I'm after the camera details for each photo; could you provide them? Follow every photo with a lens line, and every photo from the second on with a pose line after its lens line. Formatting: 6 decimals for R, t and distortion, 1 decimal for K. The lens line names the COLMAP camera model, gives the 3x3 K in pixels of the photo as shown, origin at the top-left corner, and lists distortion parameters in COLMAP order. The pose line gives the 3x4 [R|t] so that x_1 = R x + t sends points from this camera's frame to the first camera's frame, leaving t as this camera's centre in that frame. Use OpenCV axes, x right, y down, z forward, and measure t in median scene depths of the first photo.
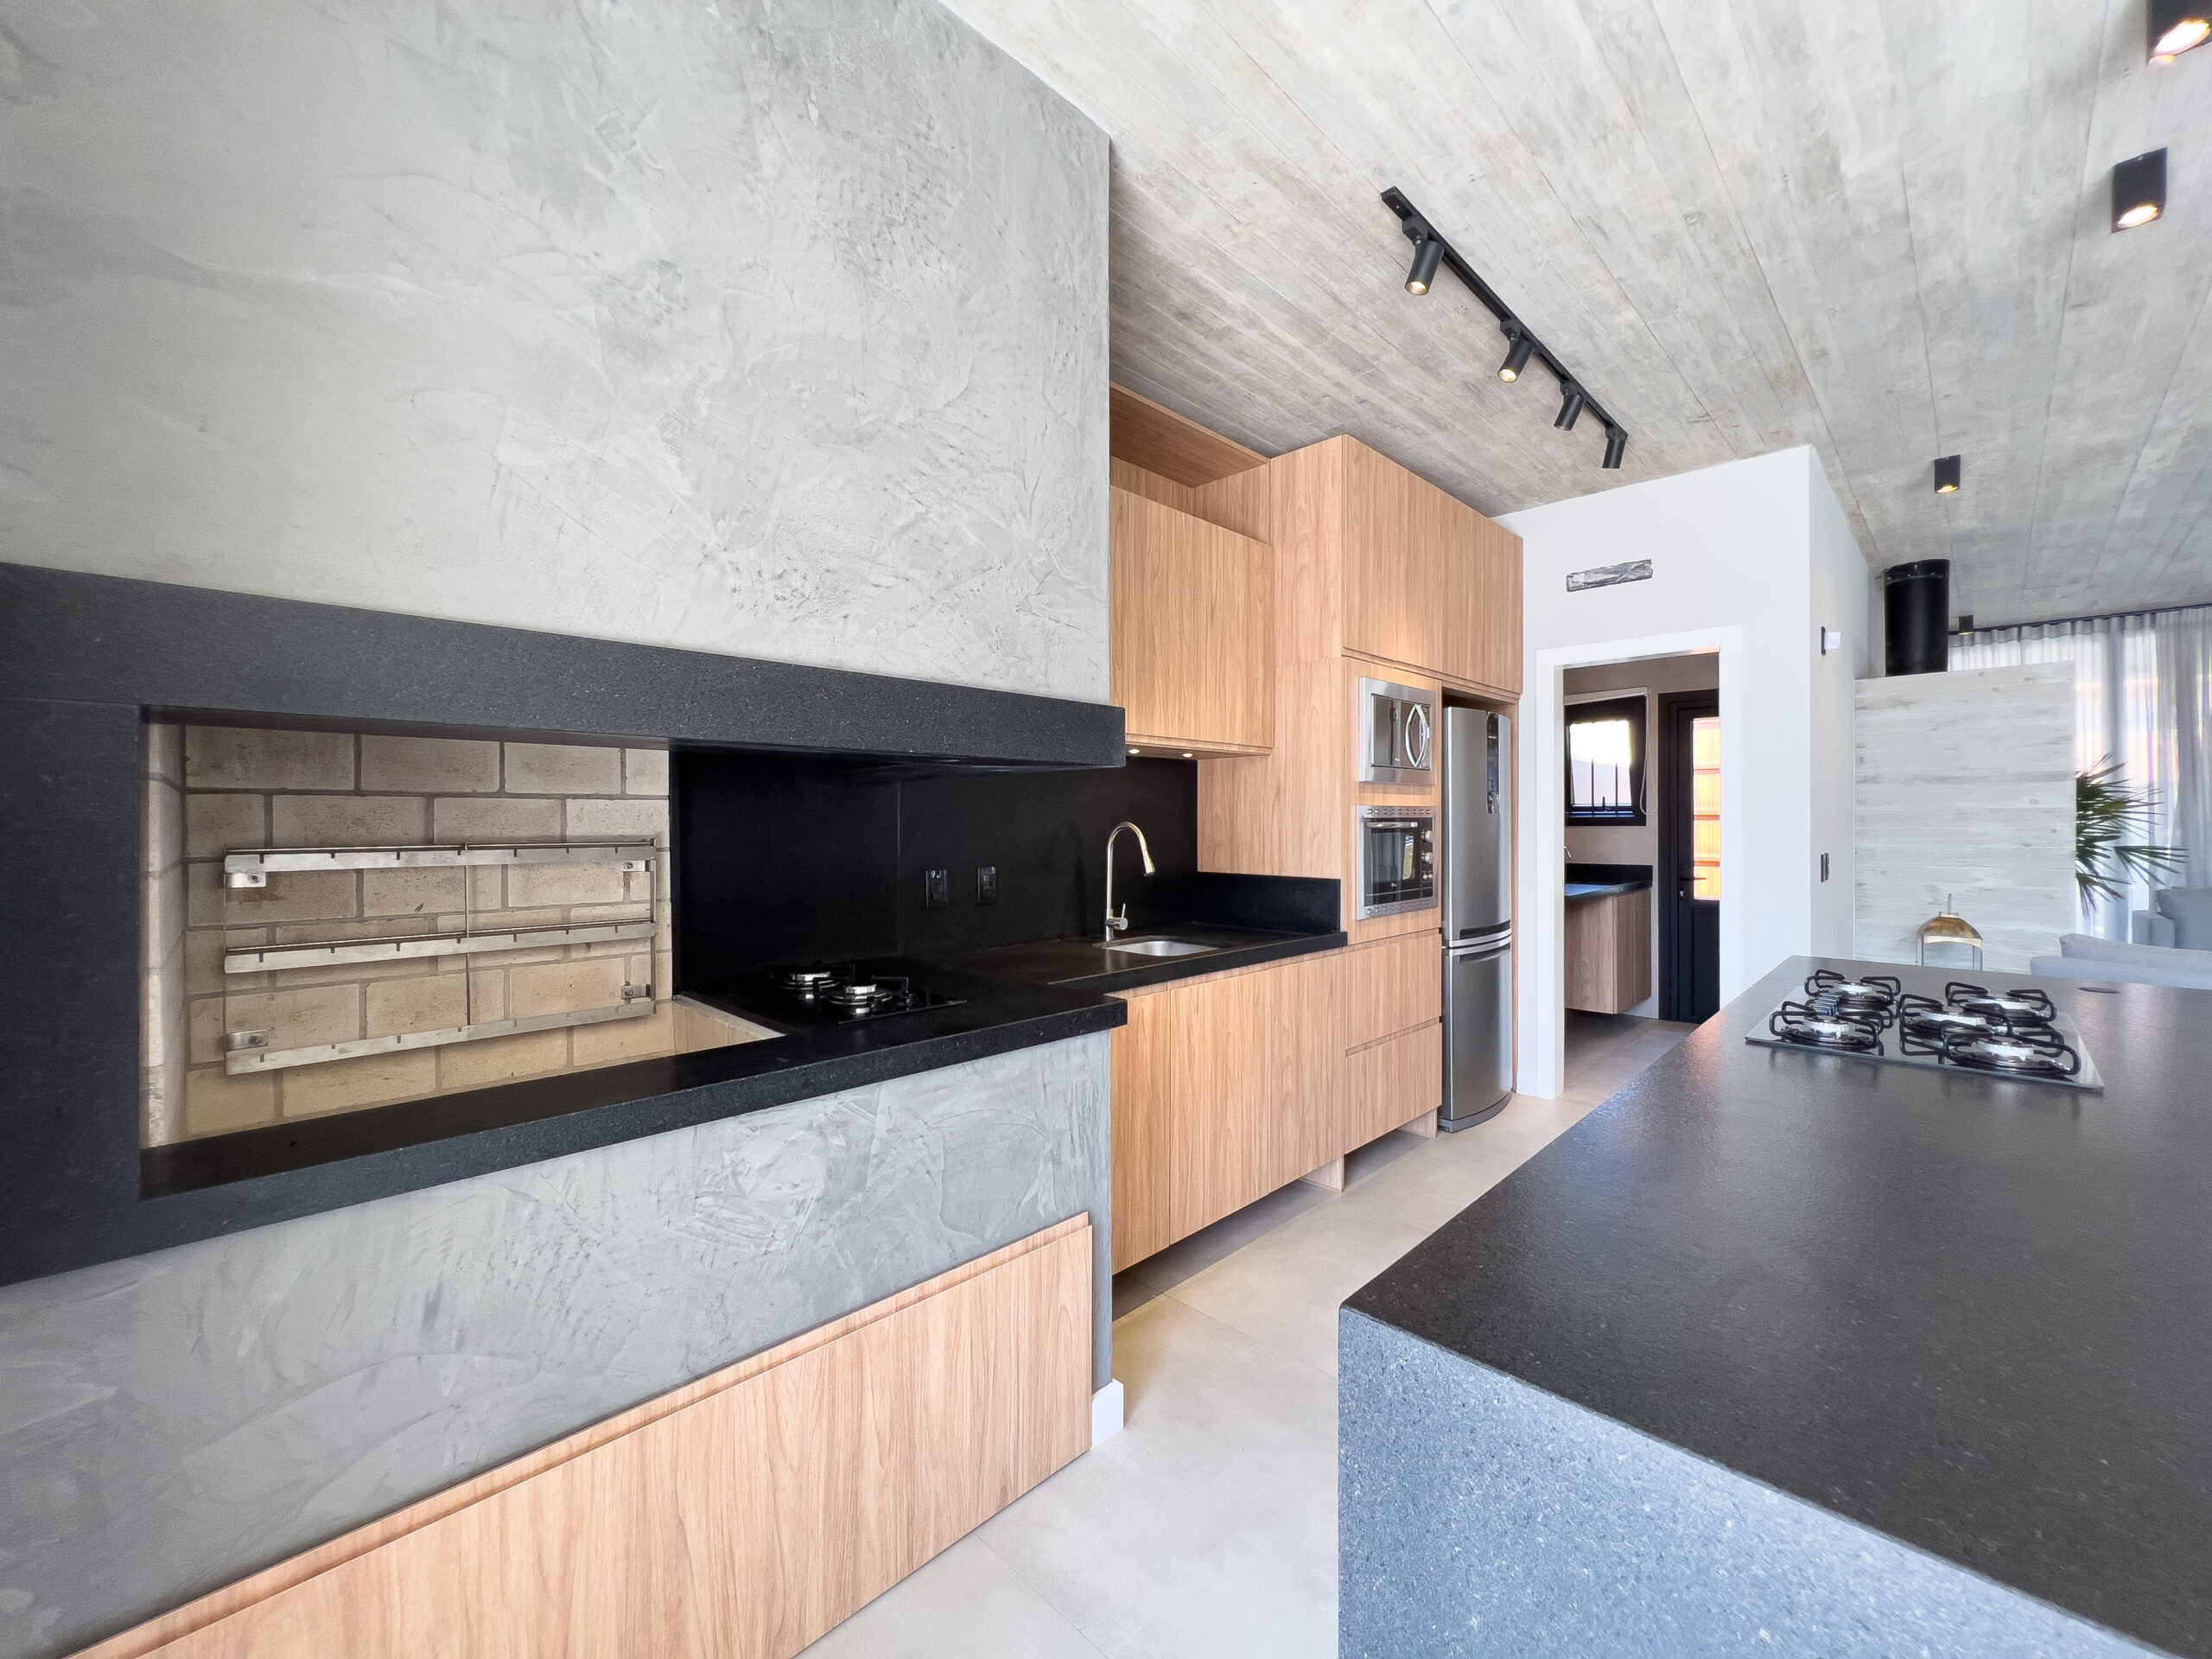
lens RADIAL K [[886.4, 0, 1102.2], [0, 886.4, 821.7], [0, 0, 1]] dist [-0.002960, 0.000762]
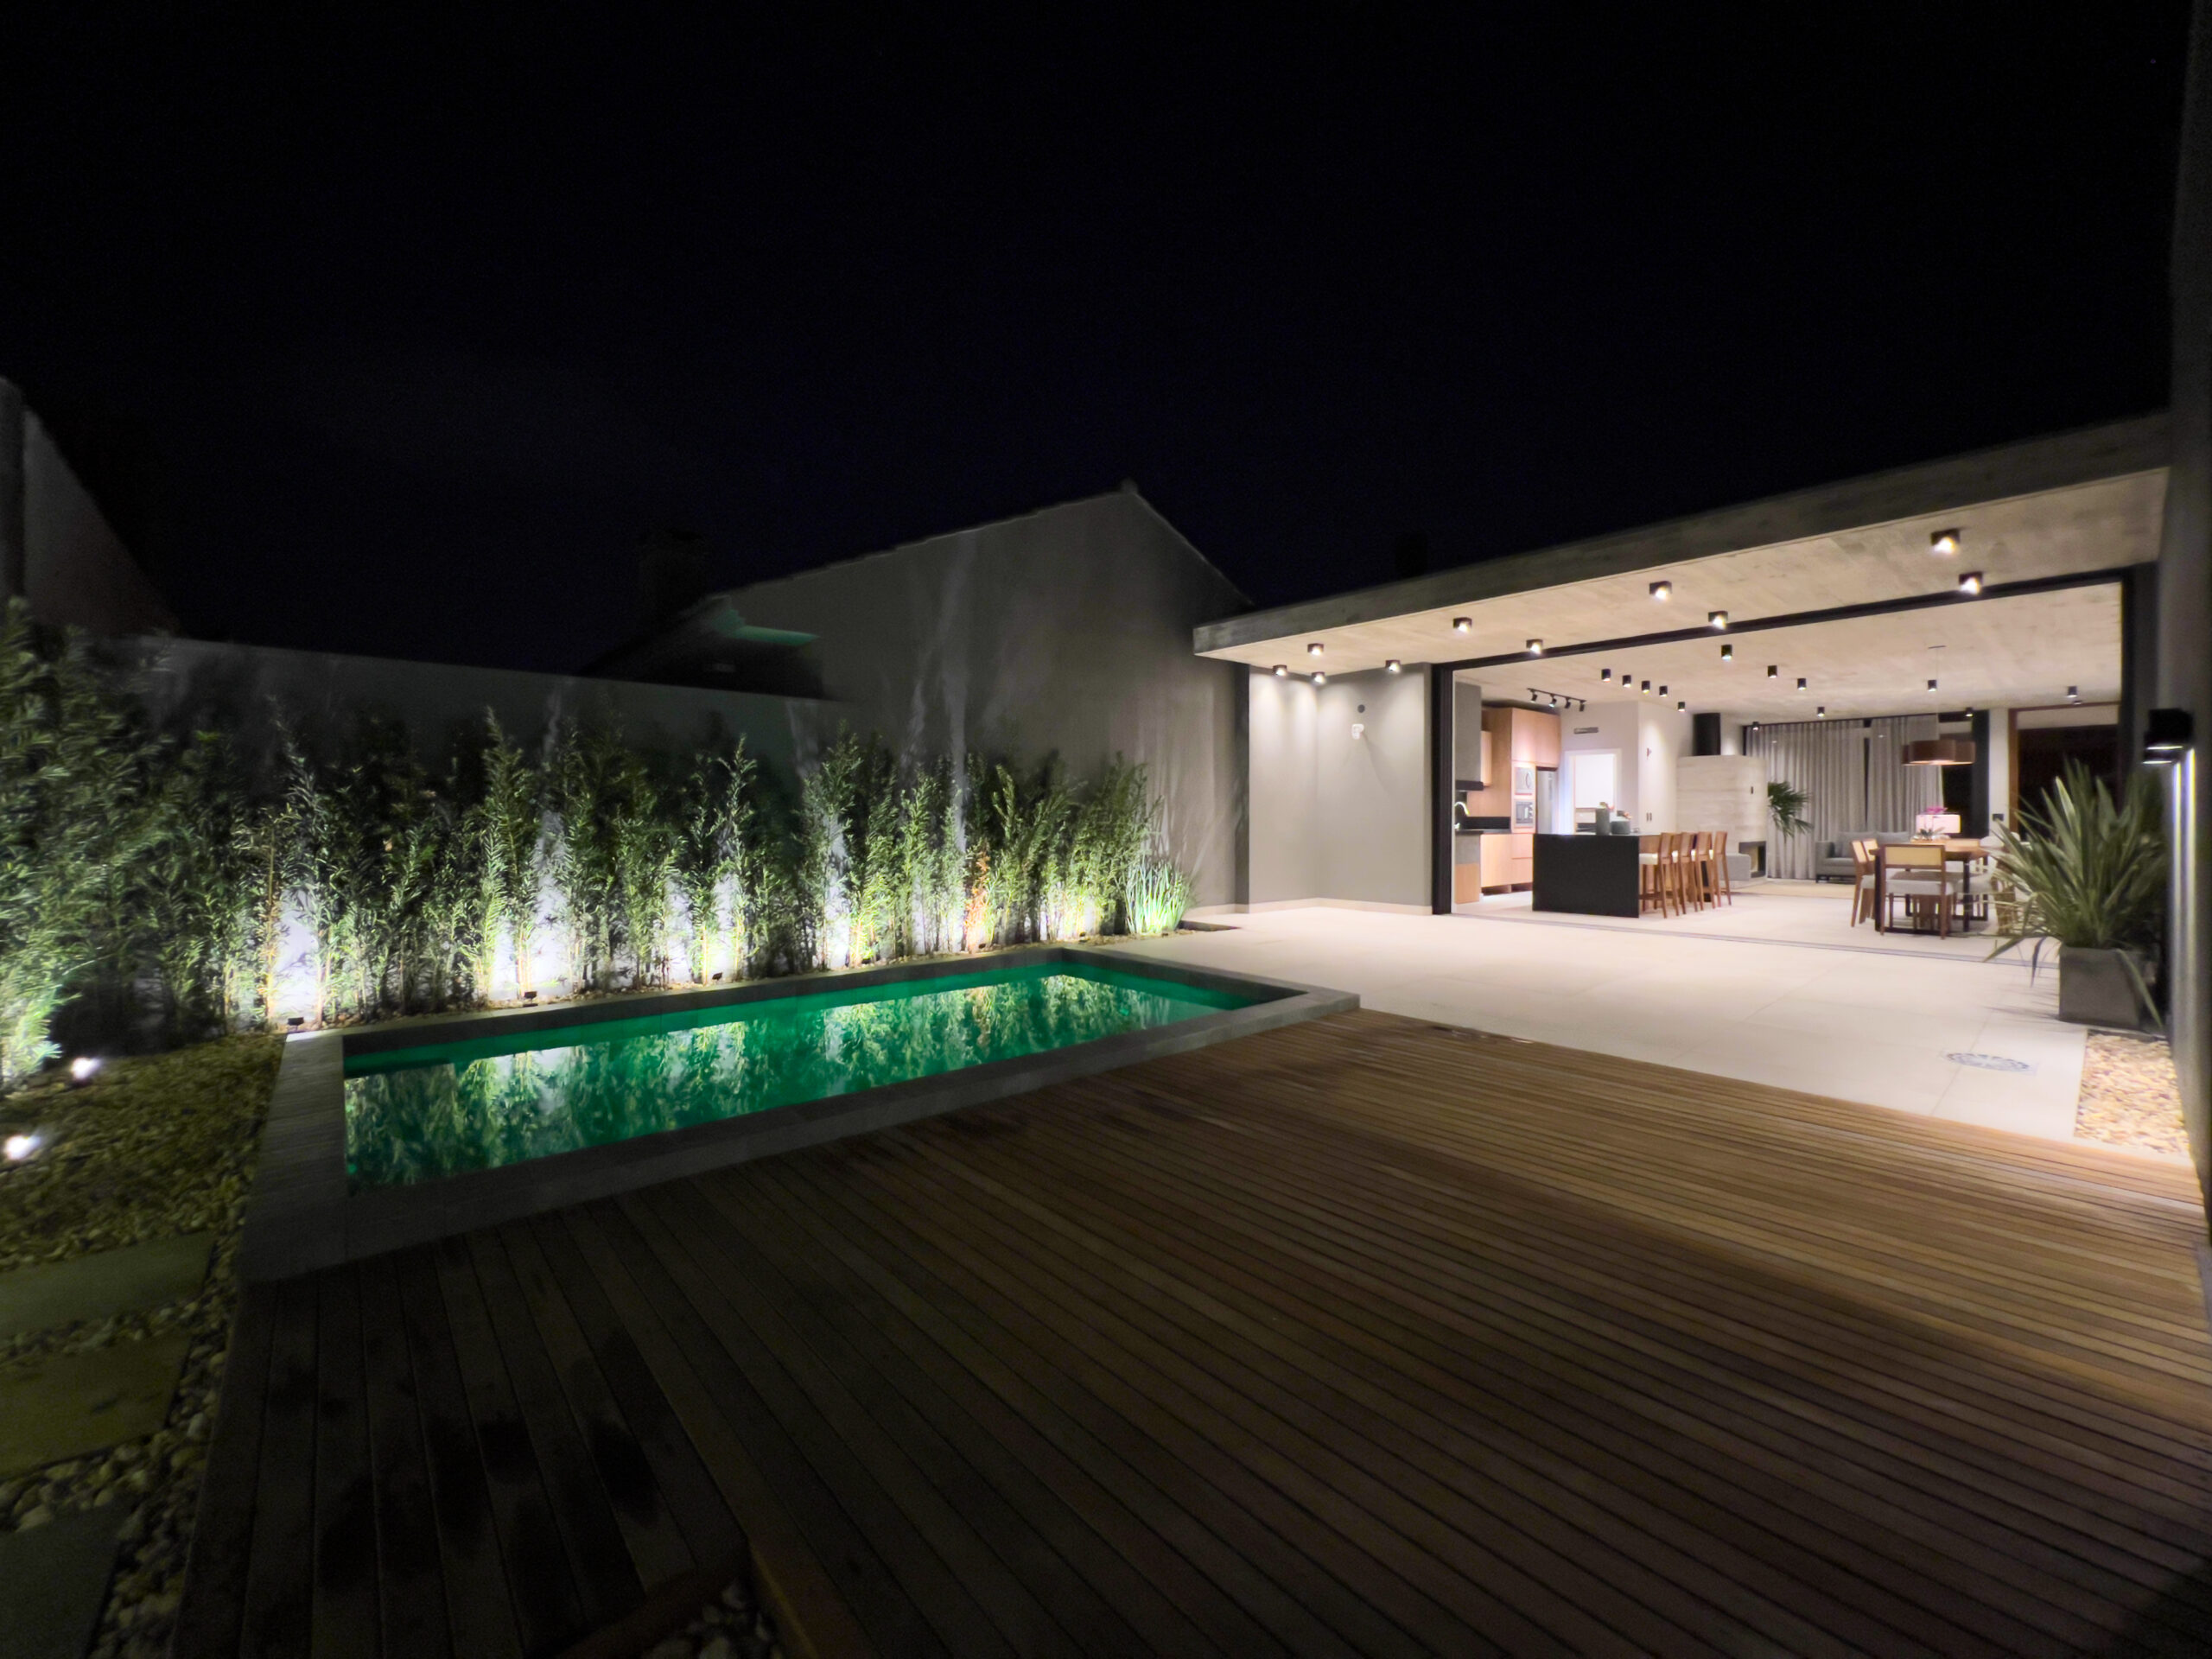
lens RADIAL K [[886.4, 0, 1102.2], [0, 886.4, 821.7], [0, 0, 1]] dist [-0.002960, 0.000762]
pose [[0.997747, 0.003680, -0.066986, -2.138441], [-0.003503, 0.999990, 0.002757, 0.137125], [0.066995, -0.002516, 0.997750, -5.120125]]
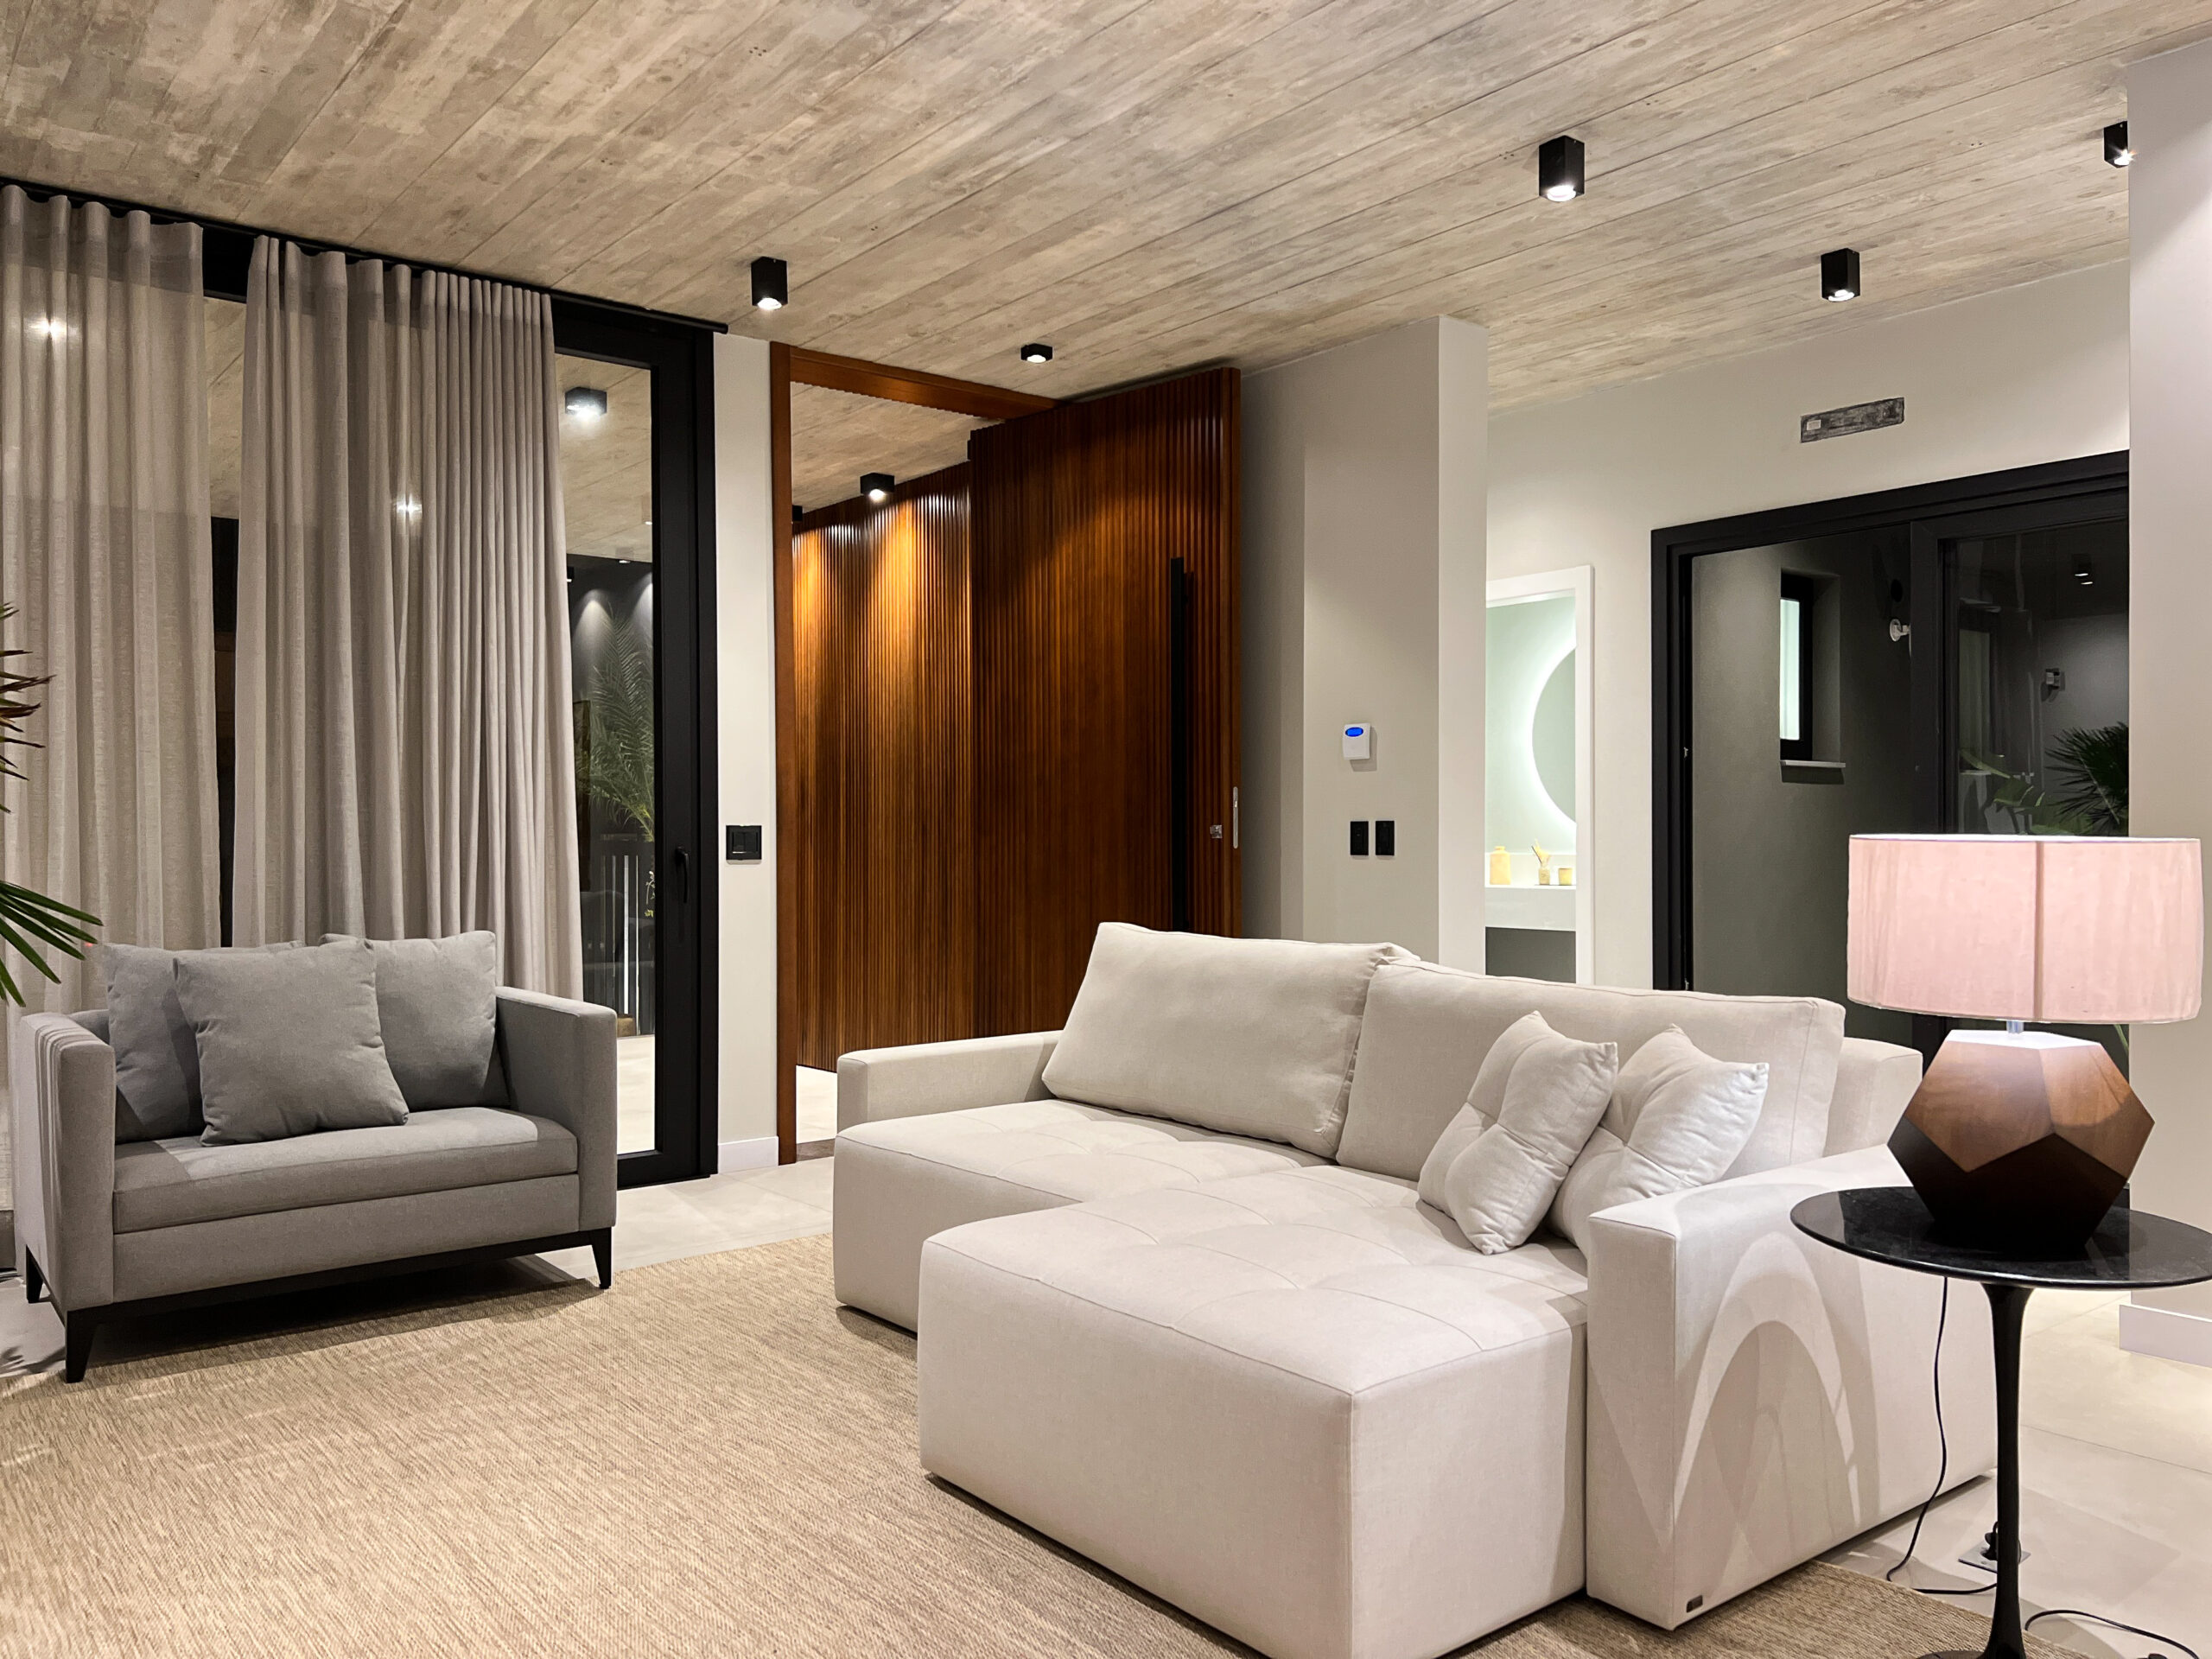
lens RADIAL K [[1655.5, 0, 1110.5], [0, 1655.5, 835.0], [0, 0, 1]] dist [0.073049, -0.086537]
pose [[0.108462, 0.002020, 0.994099, 1.808929], [0.003361, 0.999991, -0.002399, 0.095212], [-0.994095, 0.003601, 0.108455, 1.572707]]
